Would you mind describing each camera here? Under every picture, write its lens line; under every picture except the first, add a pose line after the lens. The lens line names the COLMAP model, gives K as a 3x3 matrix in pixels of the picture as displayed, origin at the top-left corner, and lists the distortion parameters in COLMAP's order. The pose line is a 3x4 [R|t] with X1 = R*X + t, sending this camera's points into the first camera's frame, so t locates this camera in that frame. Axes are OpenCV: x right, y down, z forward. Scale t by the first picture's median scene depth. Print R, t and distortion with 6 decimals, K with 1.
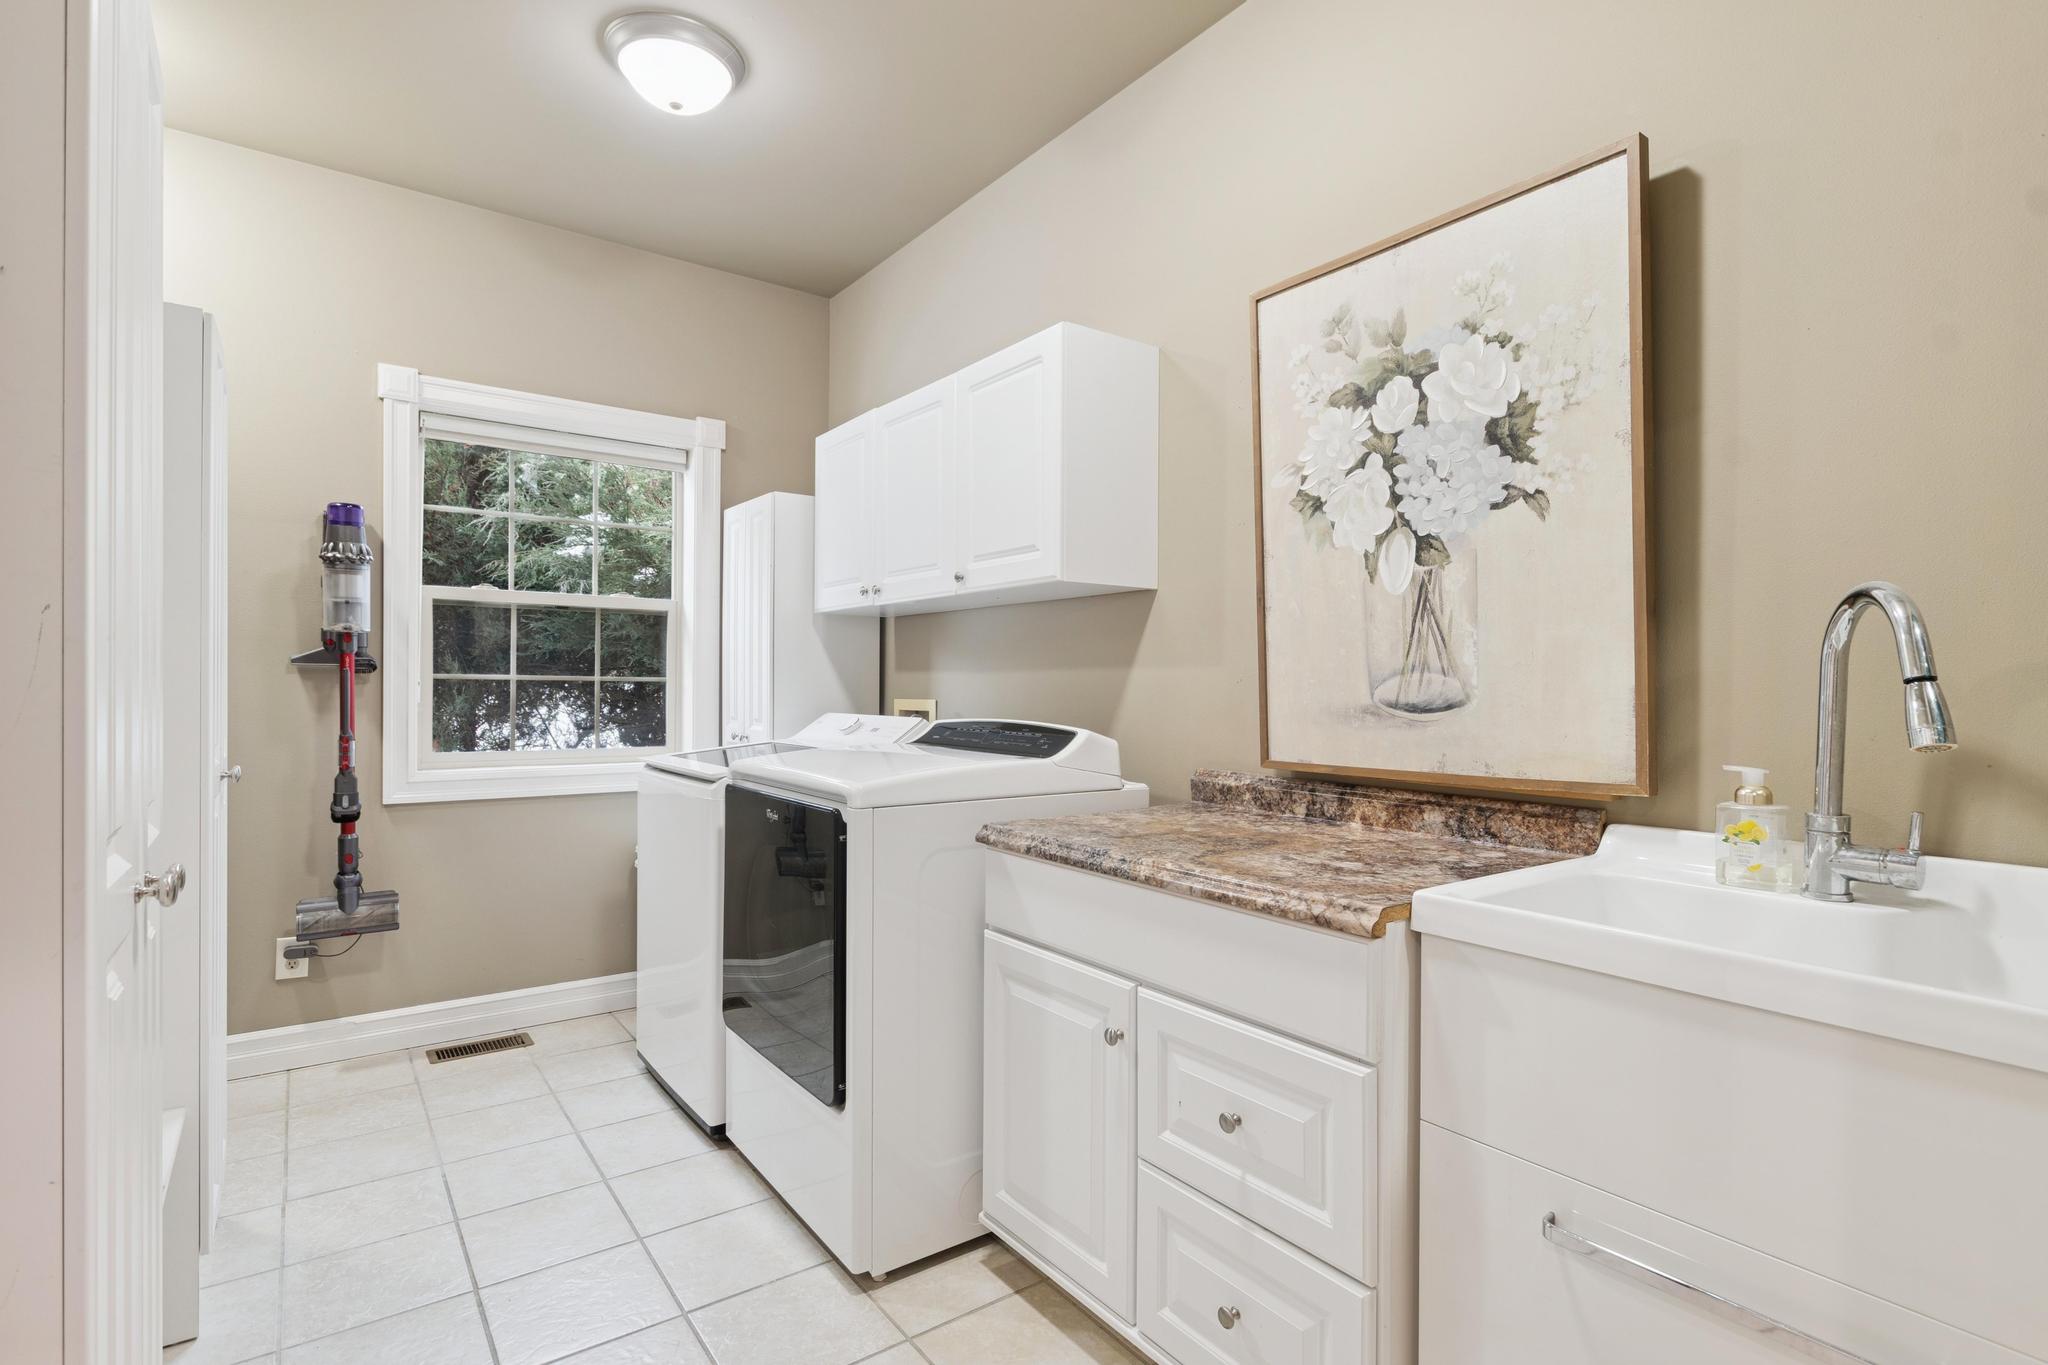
lens RADIAL K [[1000.6, 0, 1028.7], [0, 1000.6, 690.0], [0, 0, 1]] dist [-0.001820, -0.000041]
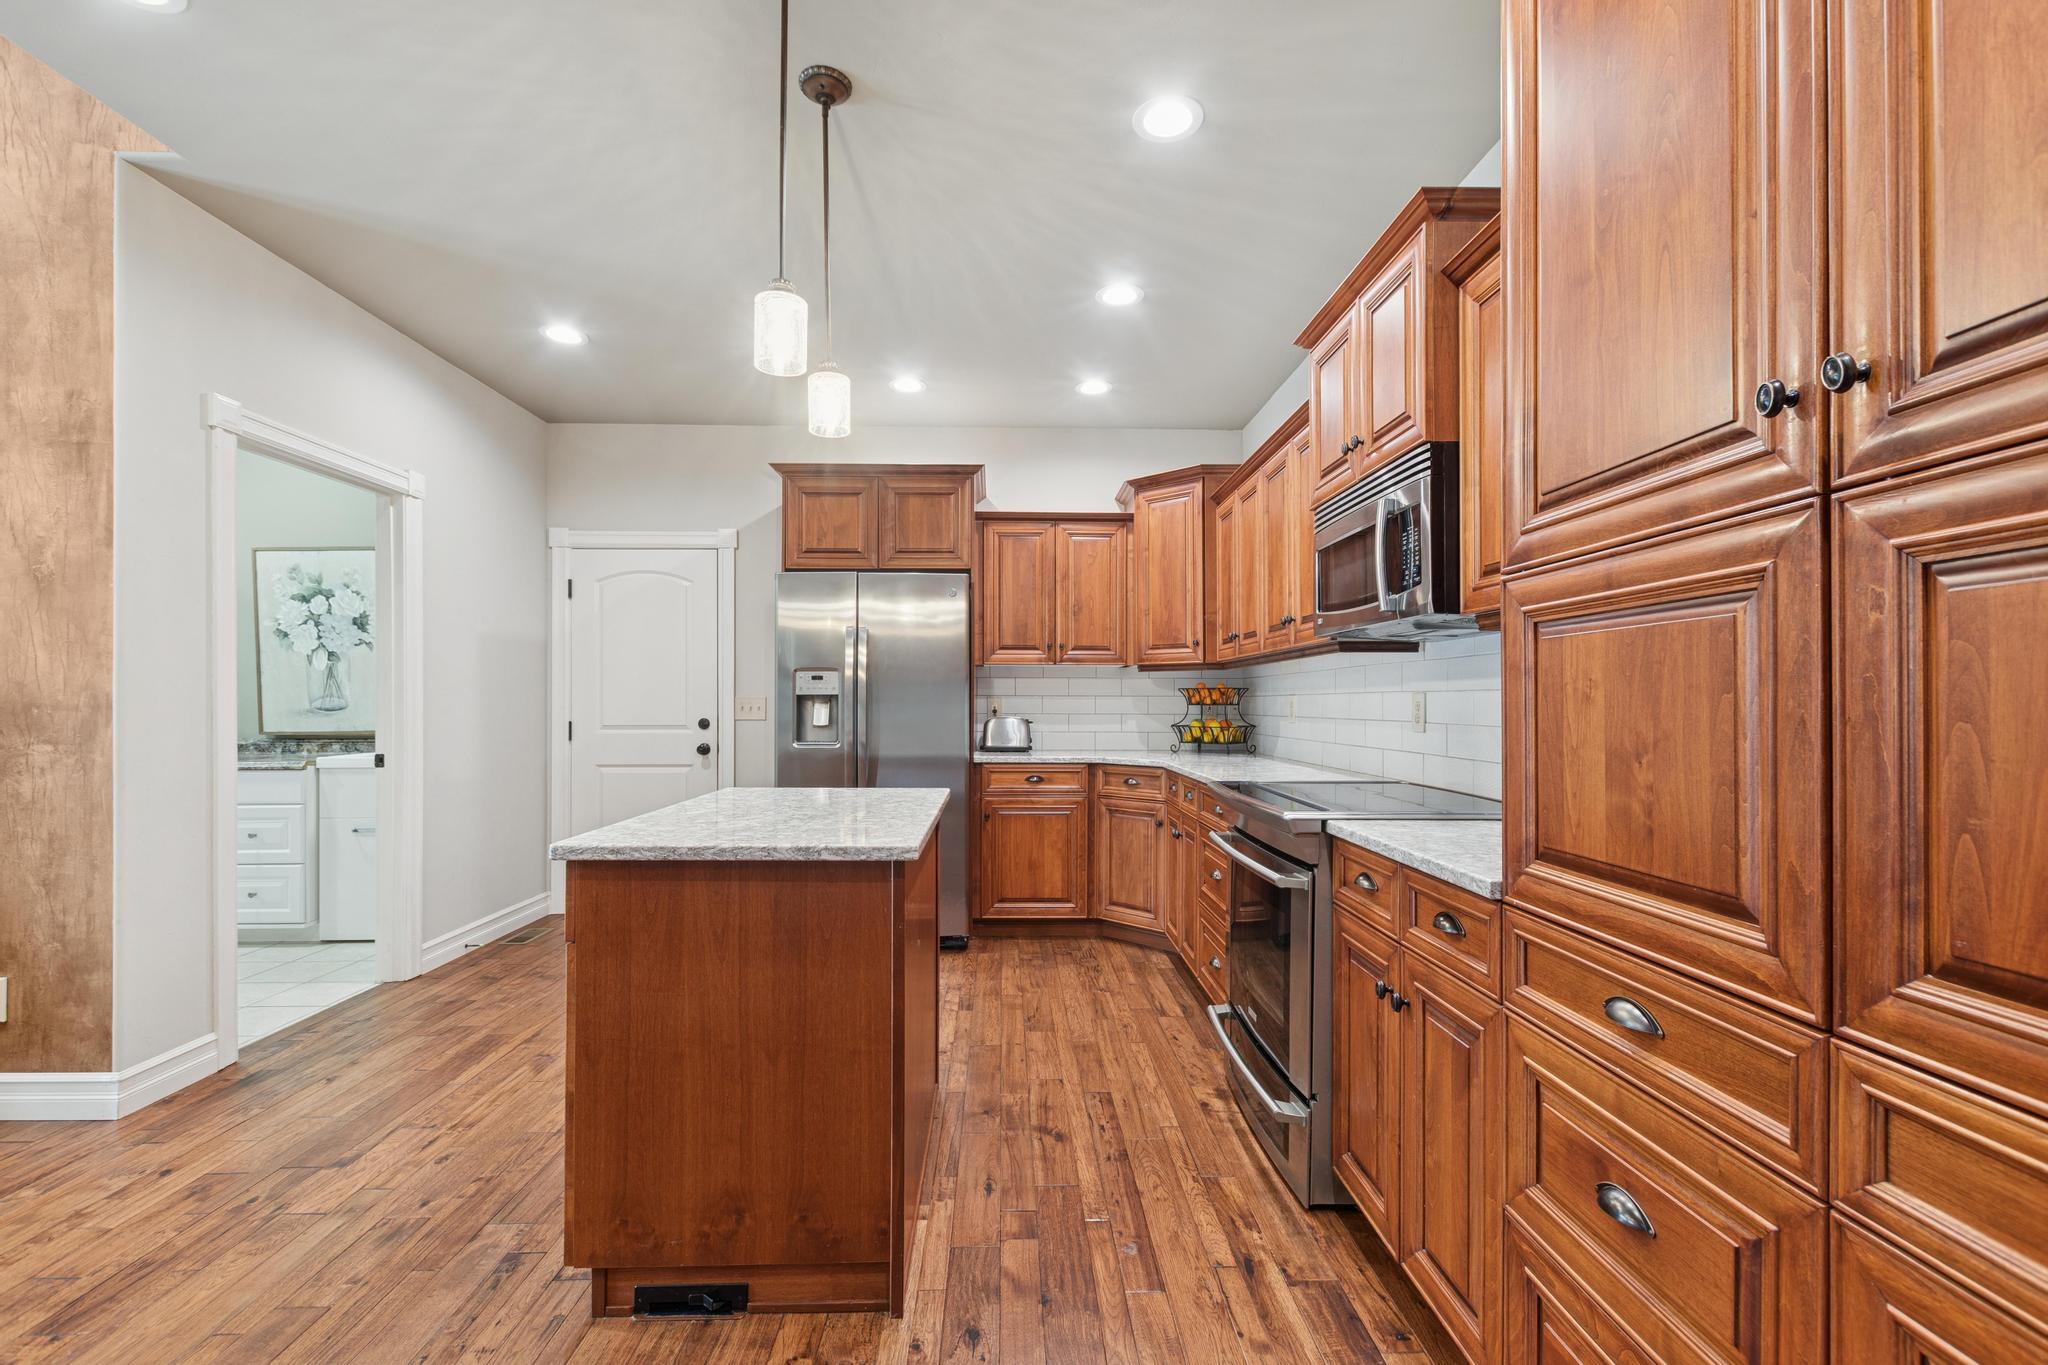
lens RADIAL K [[880.7, 0, 1022.3], [0, 880.7, 696.2], [0, 0, 1]] dist [0.001753, 0.000057]
pose [[0.569031, -0.008495, 0.822272, -0.568471], [0.007075, 0.999960, 0.005434, -0.020761], [-0.822286, 0.002726, 0.569068, -2.100027]]
